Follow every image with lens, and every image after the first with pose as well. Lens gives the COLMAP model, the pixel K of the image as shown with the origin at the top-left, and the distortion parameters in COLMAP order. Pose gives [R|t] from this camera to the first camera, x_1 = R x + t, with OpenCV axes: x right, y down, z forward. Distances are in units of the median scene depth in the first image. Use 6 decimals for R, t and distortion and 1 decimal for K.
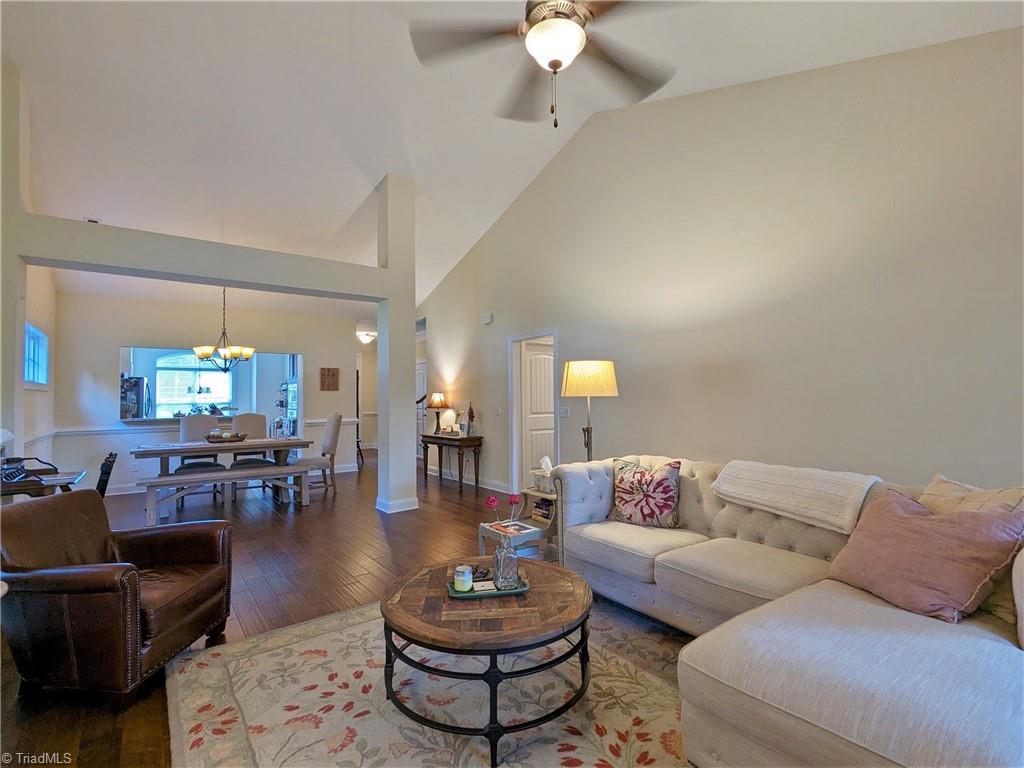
lens RADIAL K [[483.6, 0, 514.2], [0, 483.6, 386.0], [0, 0, 1]] dist [-0.000182, 0.002329]
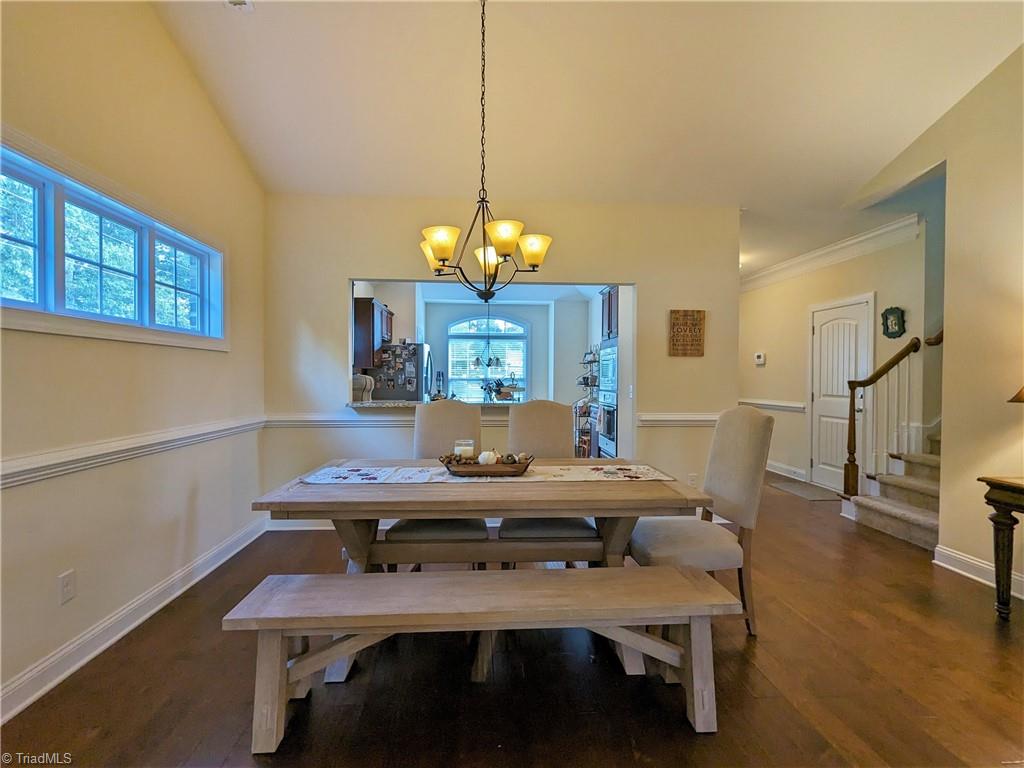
lens RADIAL K [[483.6, 0, 514.5], [0, 483.6, 383.7], [0, 0, 1]] dist [-0.000182, 0.002329]
pose [[0.840509, 0.019407, -0.541450, -0.265526], [0.000864, 0.999309, 0.037158, 0.019255], [0.541797, -0.031699, 0.839911, 0.498600]]
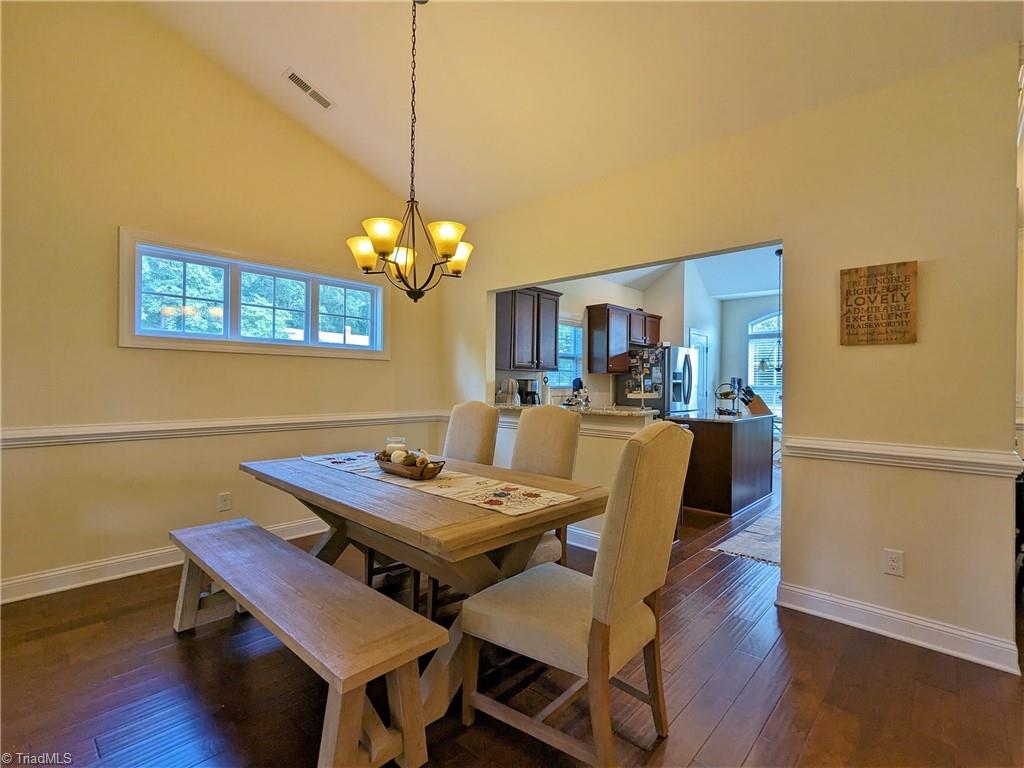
lens RADIAL K [[483.6, 0, 512.9], [0, 483.6, 379.6], [0, 0, 1]] dist [-0.000182, 0.002329]
pose [[0.170508, 0.003451, -0.985350, -0.138565], [0.009439, 0.999942, 0.005135, 0.027151], [0.985311, -0.010176, 0.170466, 0.746818]]
